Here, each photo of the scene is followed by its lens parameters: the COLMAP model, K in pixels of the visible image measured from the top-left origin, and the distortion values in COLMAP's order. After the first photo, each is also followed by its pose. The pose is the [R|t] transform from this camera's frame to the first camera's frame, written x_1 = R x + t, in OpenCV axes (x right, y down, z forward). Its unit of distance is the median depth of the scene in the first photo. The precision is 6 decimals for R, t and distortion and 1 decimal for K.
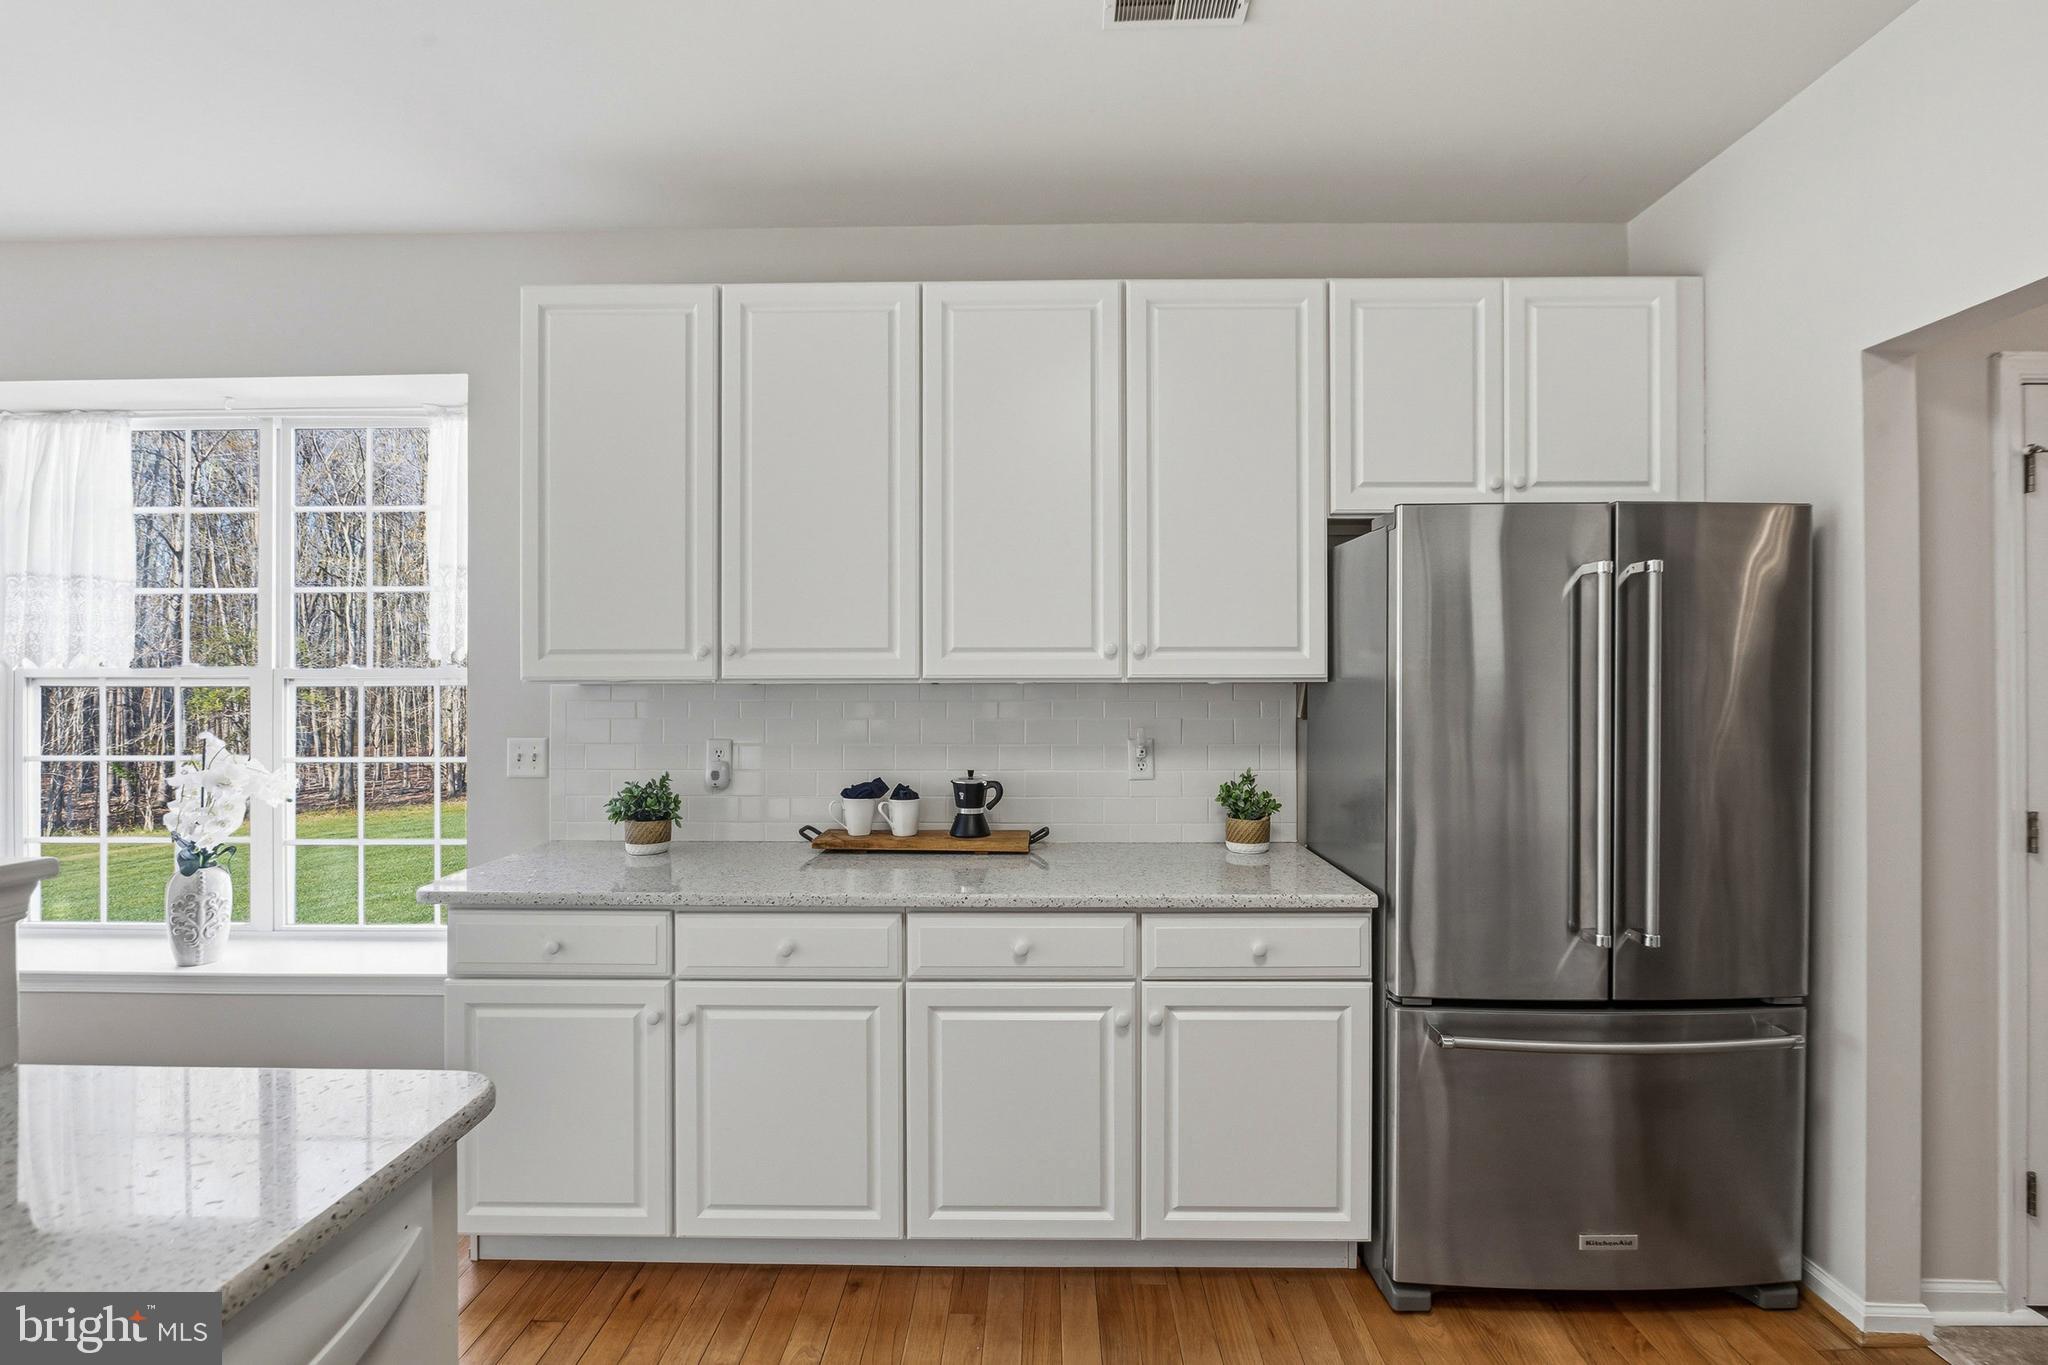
lens RADIAL K [[958.4, 0, 1026.7], [0, 958.4, 668.7], [0, 0, 1]] dist [-0.012712, 0.000074]
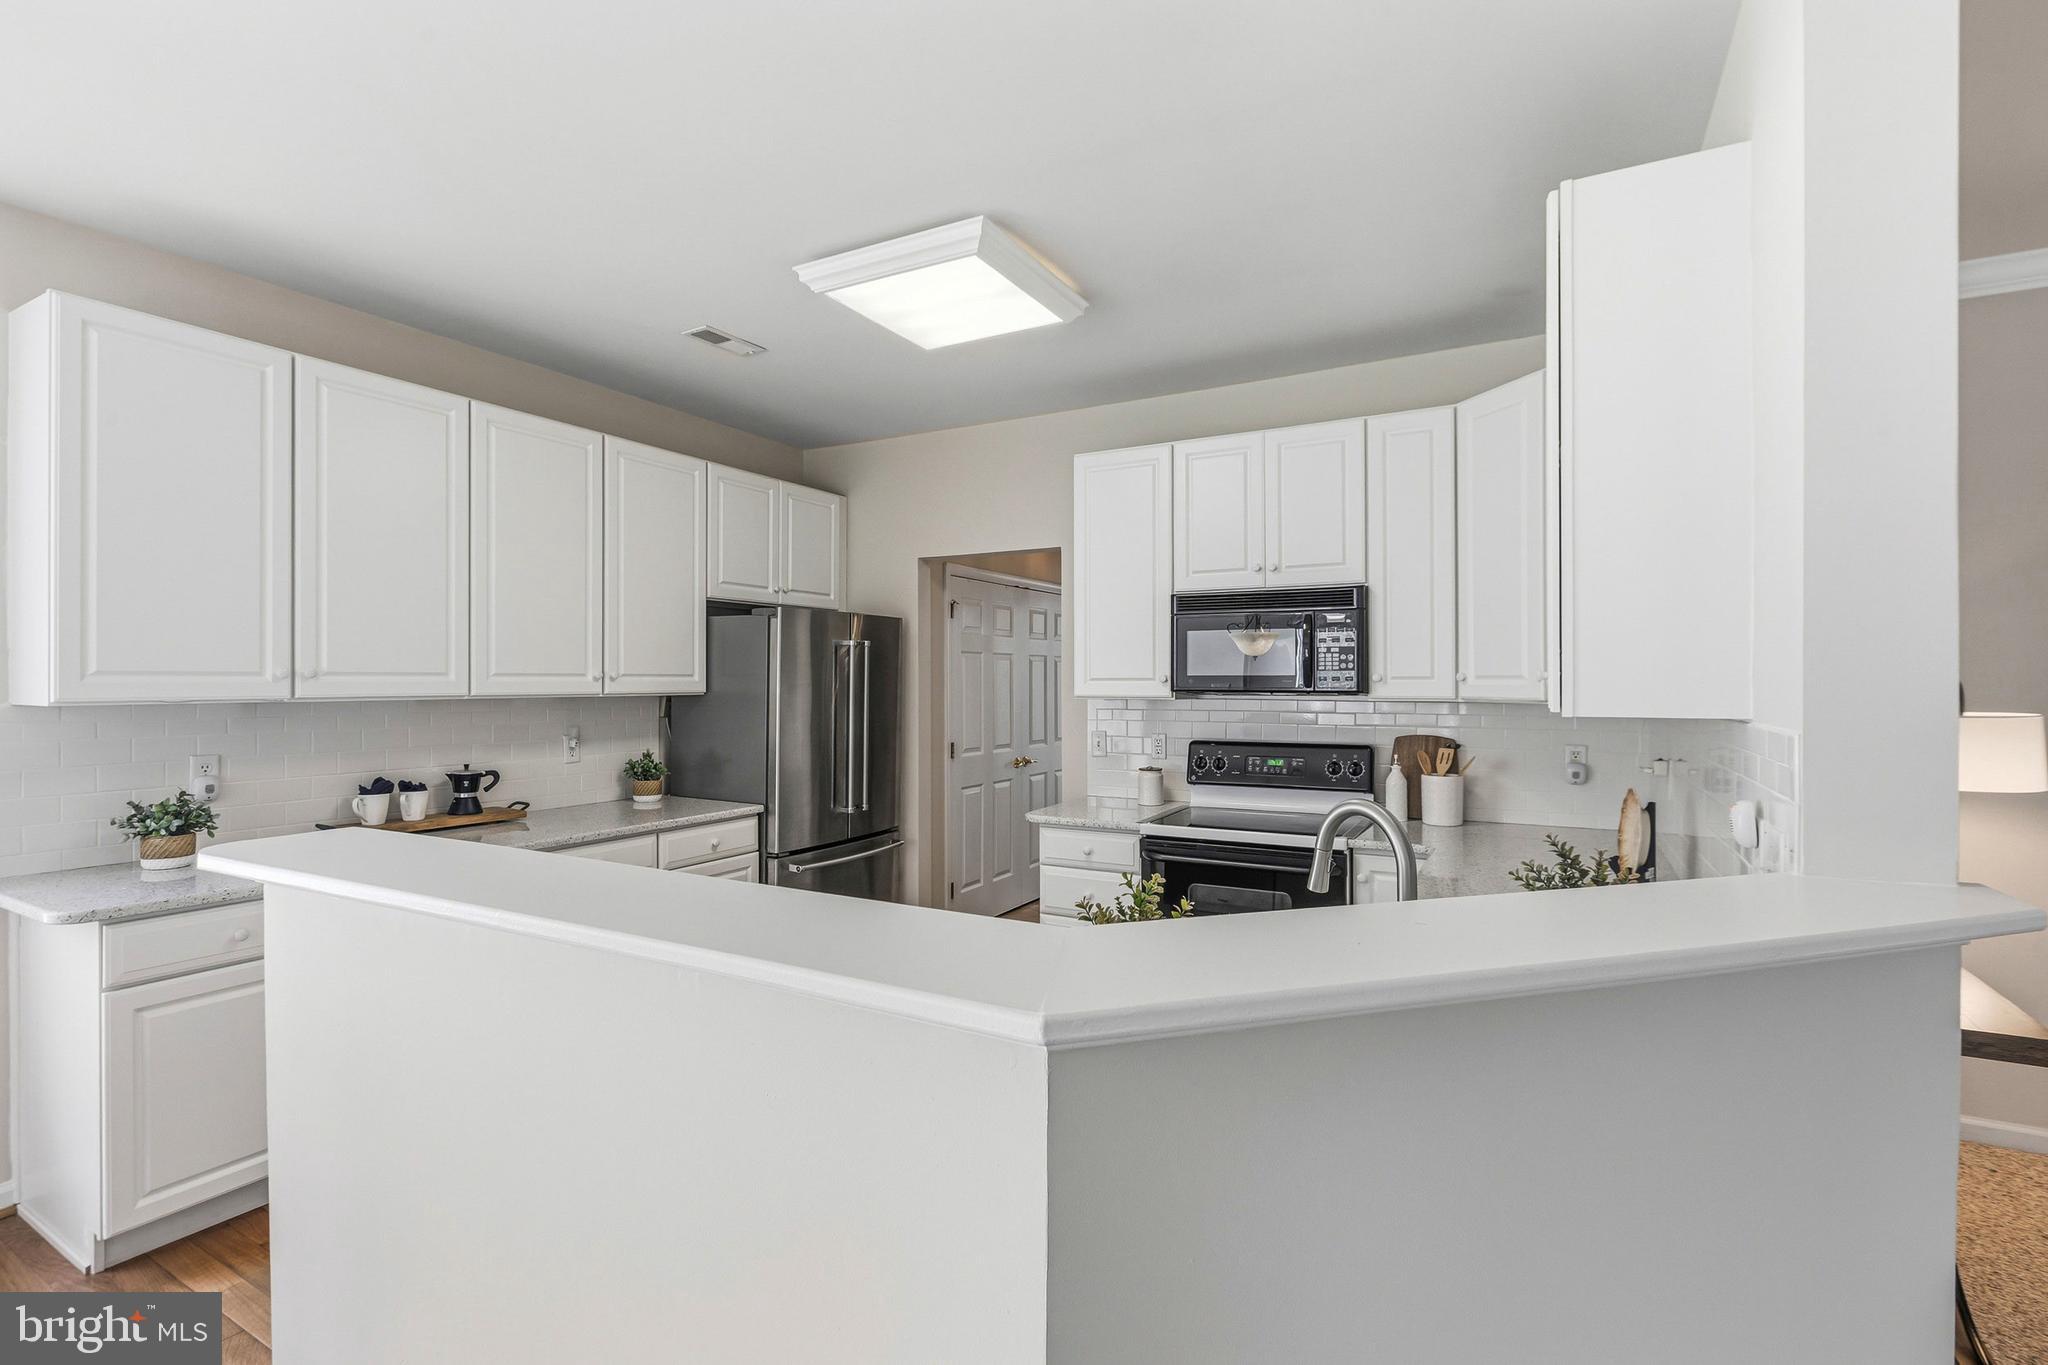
lens RADIAL K [[939.4, 0, 1024.0], [0, 939.4, 682.5], [0, 0, 1]] dist [-0.001285, -0.001873]
pose [[0.471661, 0.000907, 0.881779, -0.904968], [-0.011731, 0.999917, 0.005246, -0.024274], [-0.881702, -0.012818, 0.471633, -0.308556]]
